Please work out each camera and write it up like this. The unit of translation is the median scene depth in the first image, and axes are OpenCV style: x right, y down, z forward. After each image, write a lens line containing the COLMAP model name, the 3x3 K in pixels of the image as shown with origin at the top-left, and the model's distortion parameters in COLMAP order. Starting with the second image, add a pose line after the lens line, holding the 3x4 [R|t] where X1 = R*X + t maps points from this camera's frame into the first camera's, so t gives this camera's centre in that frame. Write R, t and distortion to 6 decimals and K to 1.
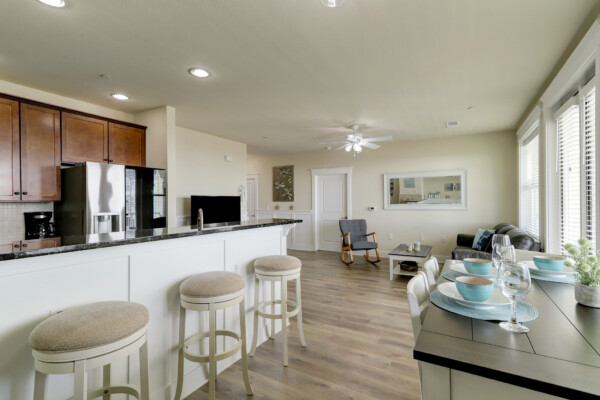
lens RADIAL K [[267.7, 0, 300.0], [0, 267.7, 200.0], [0, 0, 1]] dist [-0.042073, 0.016463]
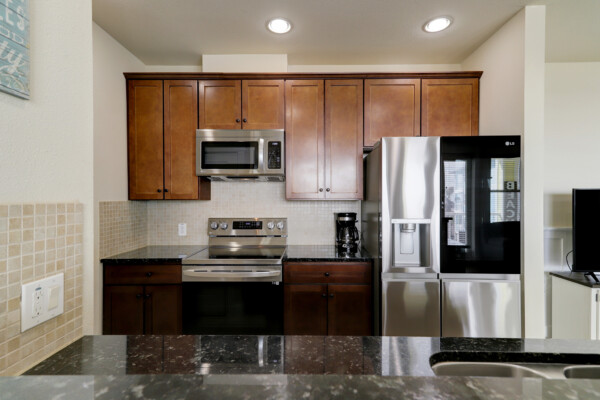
lens RADIAL K [[314.2, 0, 300.0], [0, 314.2, 200.0], [0, 0, 1]] dist [0.045626, 0.000267]
pose [[0.503525, 0.007209, -0.863950, -0.135660], [0.000346, 0.999963, 0.008546, -0.001355], [0.863980, -0.004602, 0.503504, 0.235645]]
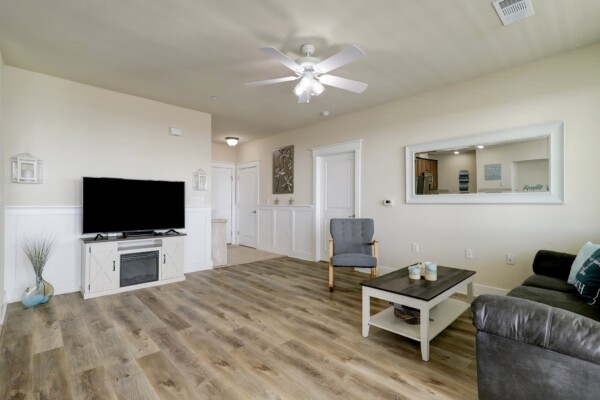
lens RADIAL K [[278.4, 0, 307.3], [0, 278.4, 200.7], [0, 0, 1]] dist [0.004346, 0.000263]
pose [[0.968581, 0.006066, -0.248626, 0.294165], [-0.006137, 0.999981, 0.000489, 0.035577], [0.248624, 0.001052, 0.968599, 0.364449]]
